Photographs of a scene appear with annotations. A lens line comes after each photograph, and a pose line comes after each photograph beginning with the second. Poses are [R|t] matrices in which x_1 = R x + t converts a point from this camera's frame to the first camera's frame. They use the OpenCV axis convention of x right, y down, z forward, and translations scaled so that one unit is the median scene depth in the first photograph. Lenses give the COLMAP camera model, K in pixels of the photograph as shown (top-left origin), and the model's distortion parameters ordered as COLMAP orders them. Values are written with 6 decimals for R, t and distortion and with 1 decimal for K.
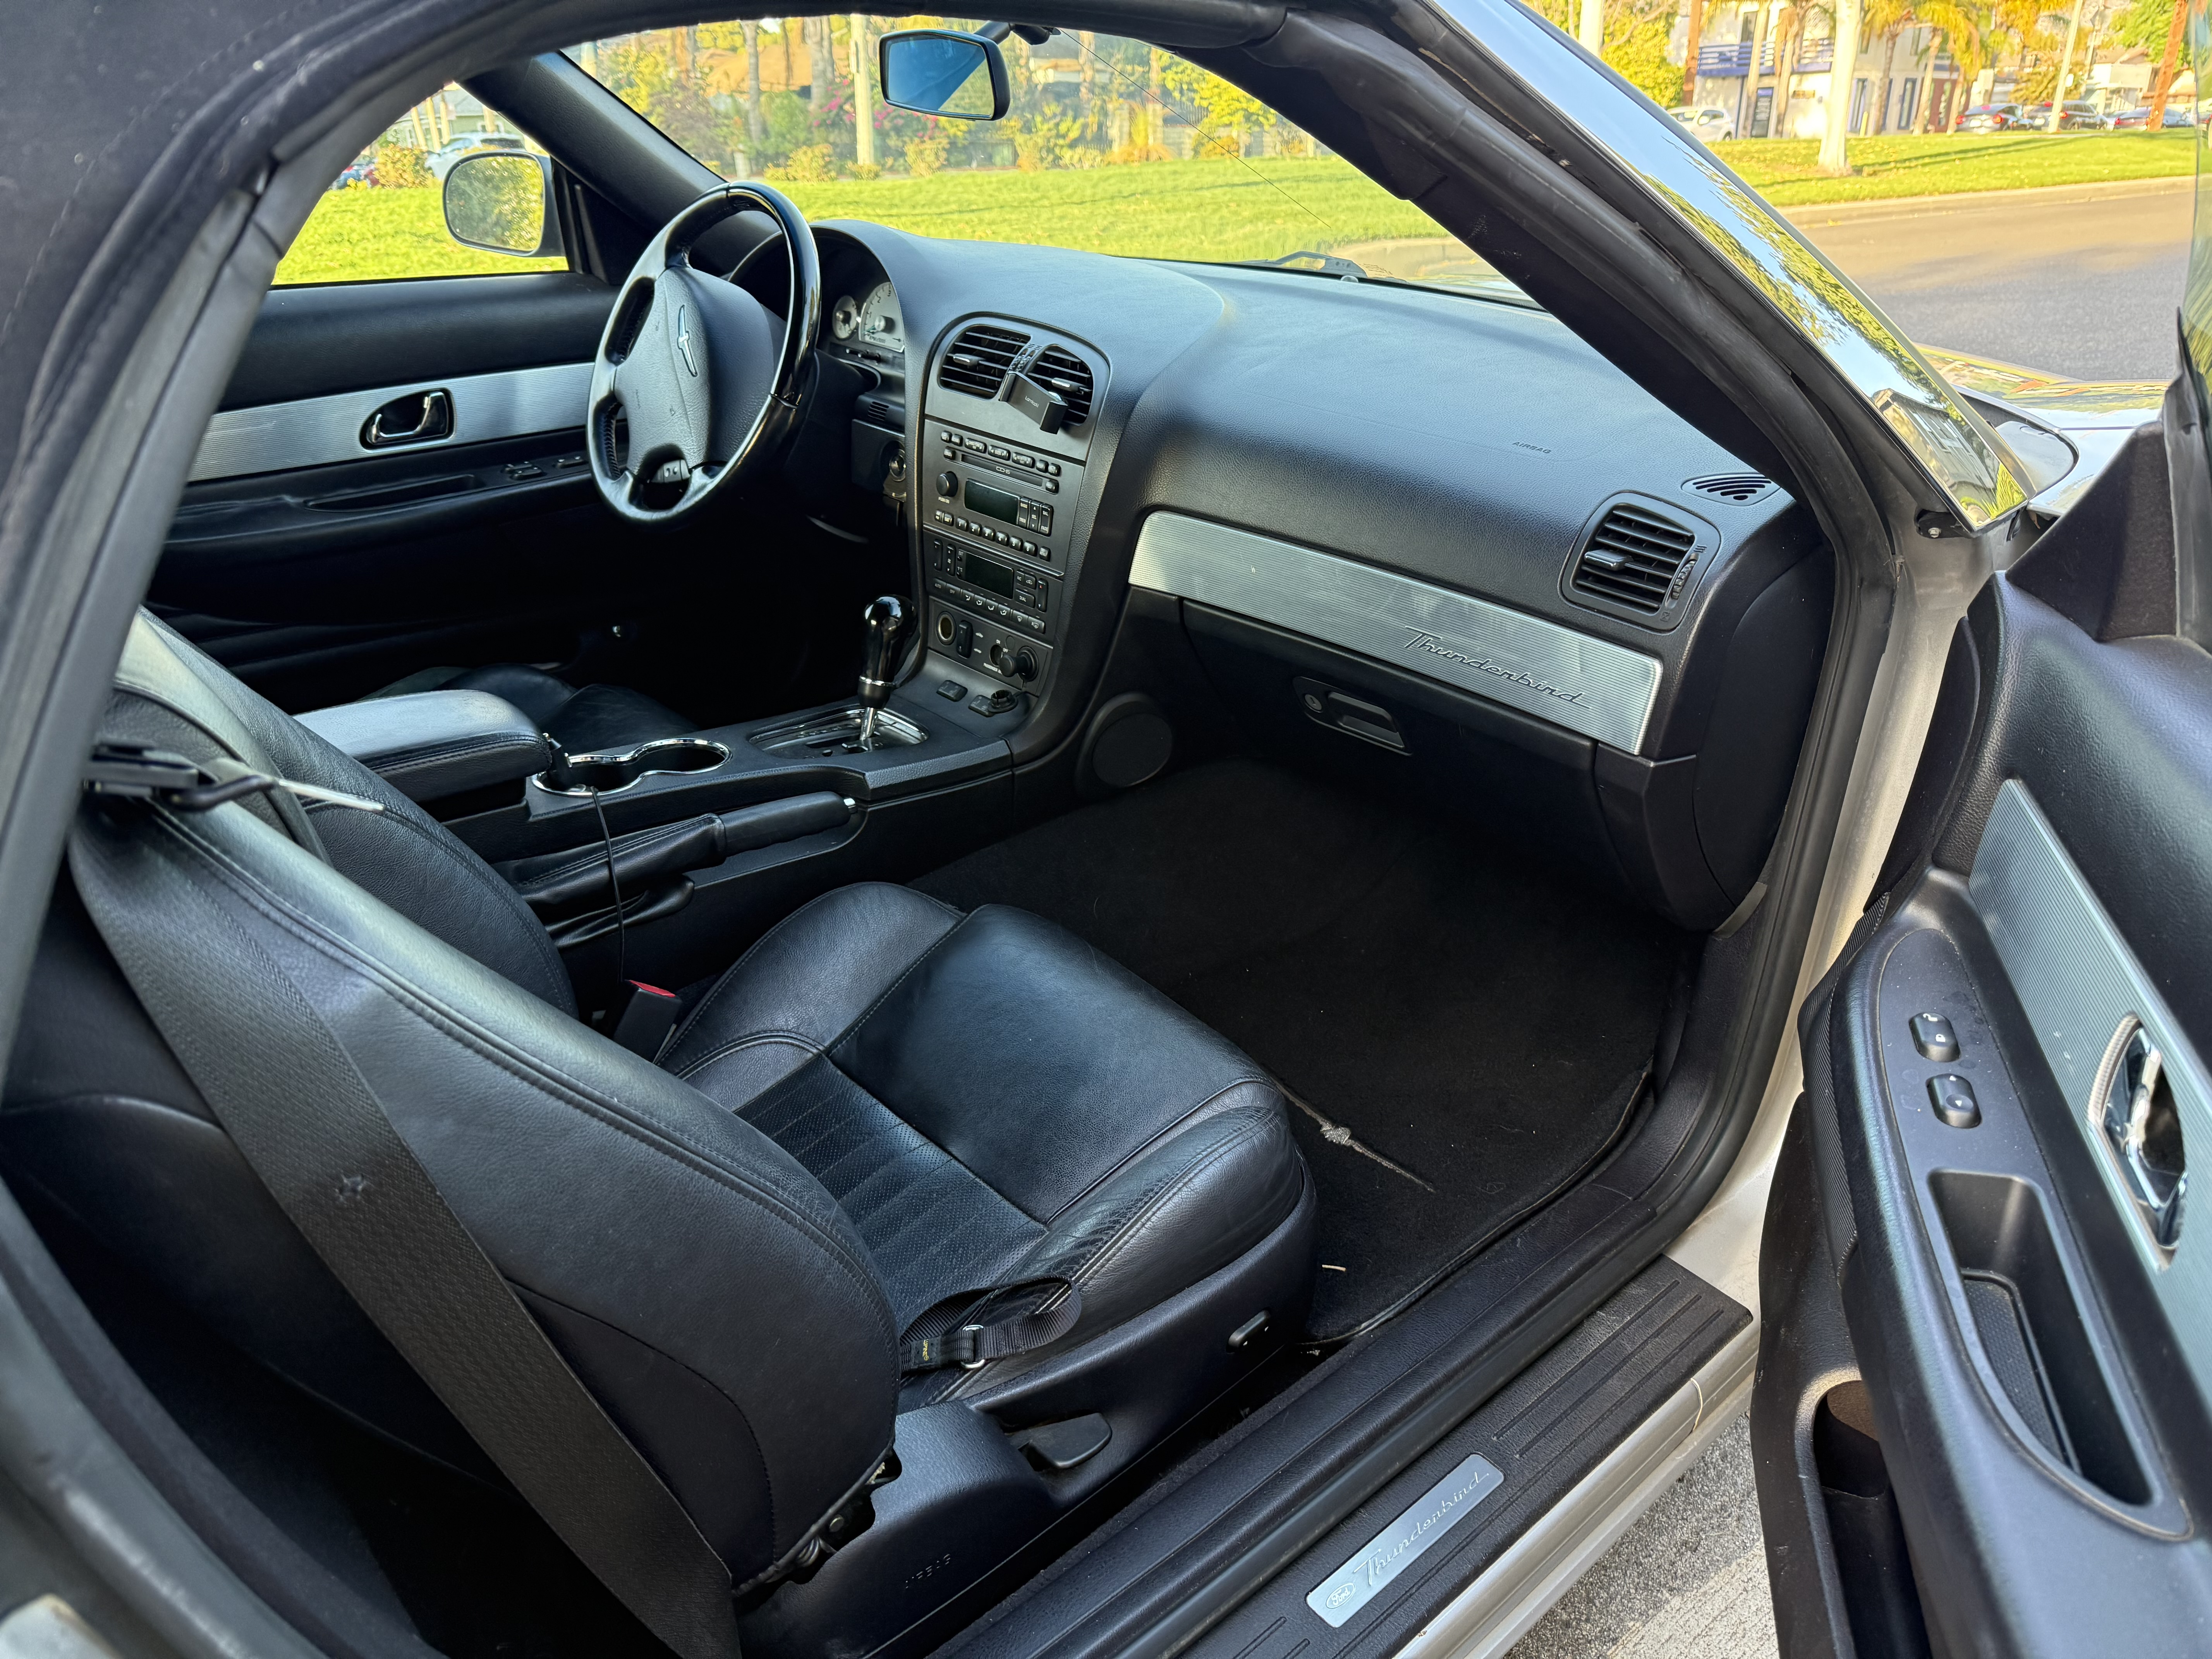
lens RADIAL K [[1600.1, 0, 1096.2], [0, 1600.1, 834.5], [0, 0, 1]] dist [0.014432, -0.005632]
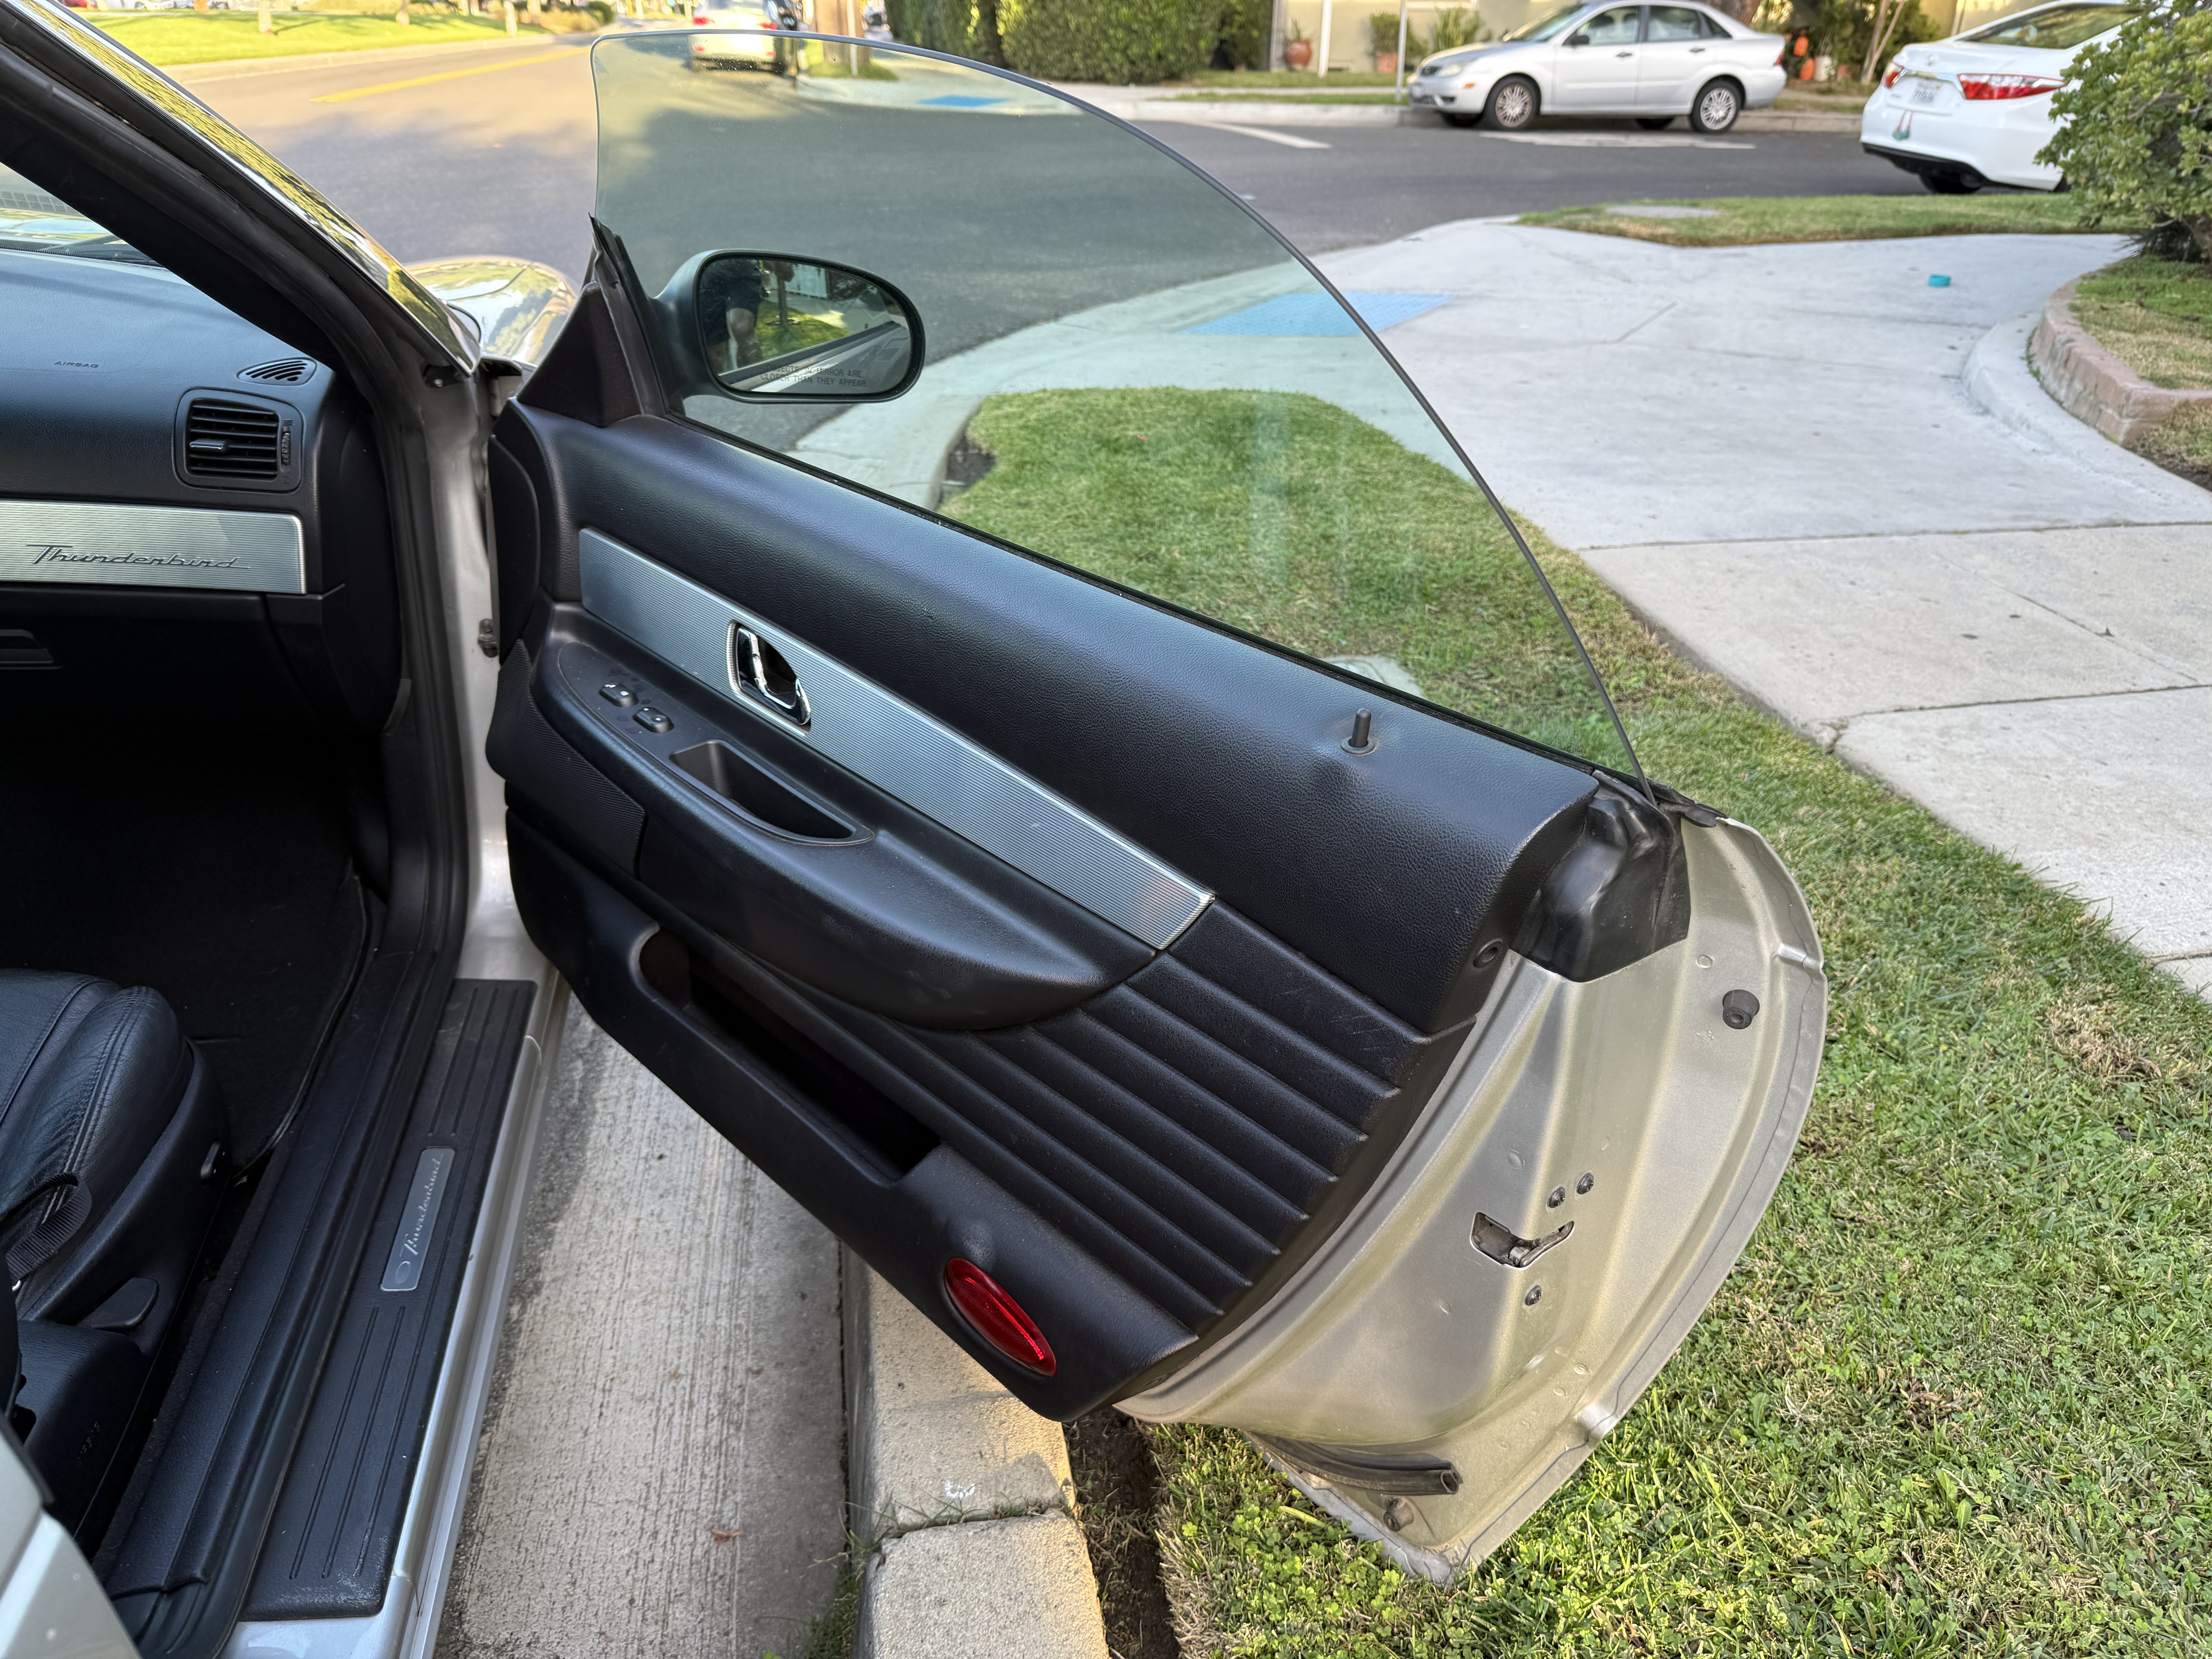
lens RADIAL K [[1600.1, 0, 1096.2], [0, 1600.1, 834.5], [0, 0, 1]] dist [0.014432, -0.005632]
pose [[0.533136, -0.364641, 0.763416, -0.372488], [0.315558, 0.922940, 0.220465, 0.043879], [-0.784977, 0.123365, 0.607118, -0.230000]]
